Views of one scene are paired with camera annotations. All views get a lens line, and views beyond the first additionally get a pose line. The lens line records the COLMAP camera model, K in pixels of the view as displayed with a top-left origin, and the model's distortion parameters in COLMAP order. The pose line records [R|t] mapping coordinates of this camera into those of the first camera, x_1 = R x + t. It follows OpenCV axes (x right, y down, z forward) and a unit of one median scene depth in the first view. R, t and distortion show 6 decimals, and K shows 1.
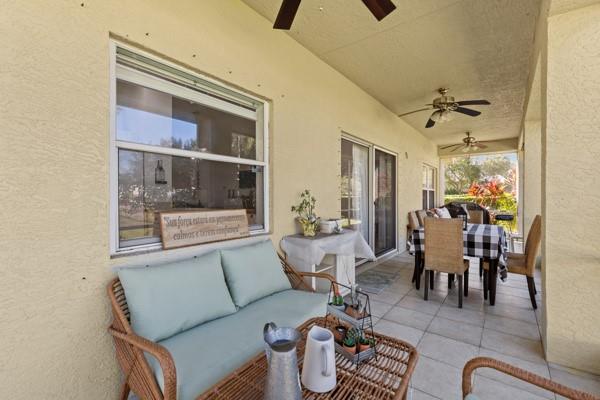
lens RADIAL K [[273.6, 0, 304.4], [0, 273.6, 198.9], [0, 0, 1]] dist [0.001346, 0.000047]
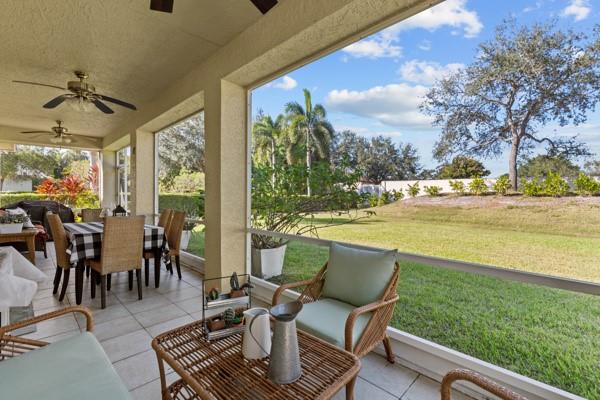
lens RADIAL K [[273.6, 0, 304.6], [0, 273.6, 197.5], [0, 0, 1]] dist [0.001346, 0.000047]
pose [[0.124883, -0.014401, 0.992067, -0.295661], [0.007970, 0.999877, 0.013511, -0.004788], [-0.992139, 0.006220, 0.124982, 0.175560]]
